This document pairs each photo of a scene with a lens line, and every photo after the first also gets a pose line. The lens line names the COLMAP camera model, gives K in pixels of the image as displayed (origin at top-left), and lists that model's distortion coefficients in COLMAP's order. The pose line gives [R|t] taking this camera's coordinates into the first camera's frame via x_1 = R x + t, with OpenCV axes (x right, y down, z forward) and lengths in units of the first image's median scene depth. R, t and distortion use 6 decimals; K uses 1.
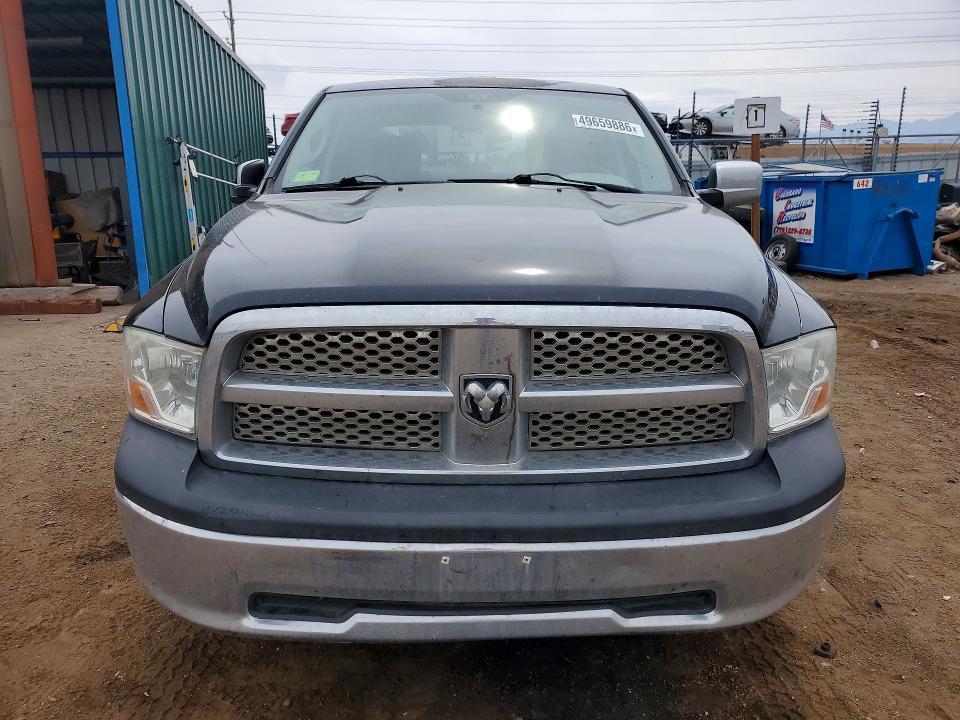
lens RADIAL K [[761.1, 0, 480.0], [0, 761.1, 360.0], [0, 0, 1]] dist [0.015171, 0.004647]
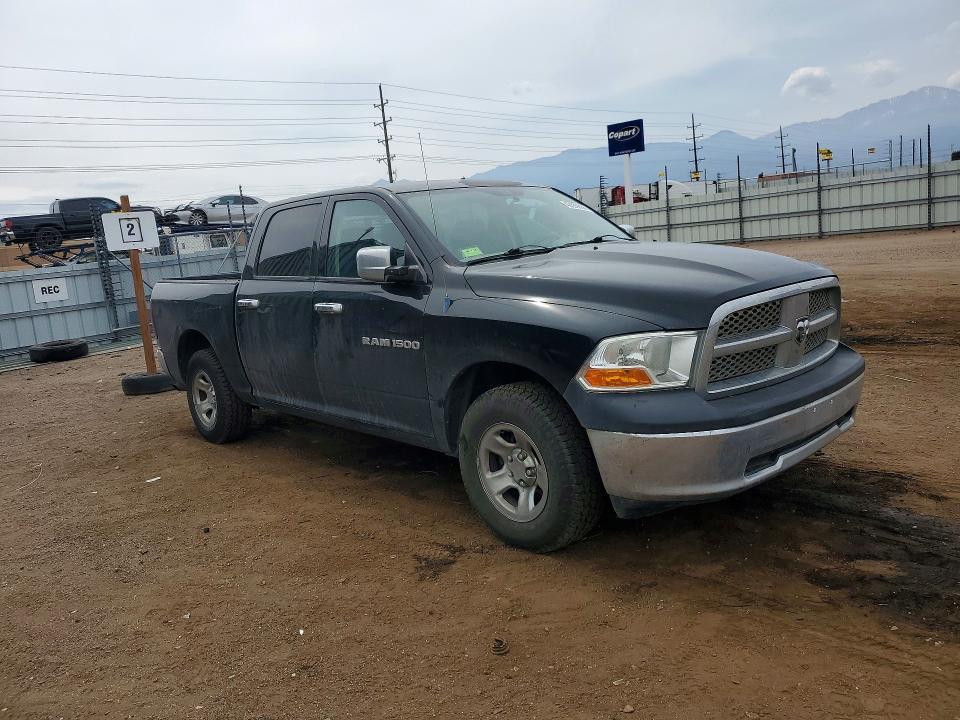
lens RADIAL K [[761.1, 0, 480.0], [0, 761.1, 360.0], [0, 0, 1]] dist [0.015171, 0.004647]
pose [[0.754970, -0.181436, 0.630160, -1.191932], [0.249315, 0.968218, -0.019924, -0.026691], [-0.606517, 0.172150, 0.776210, -0.031358]]
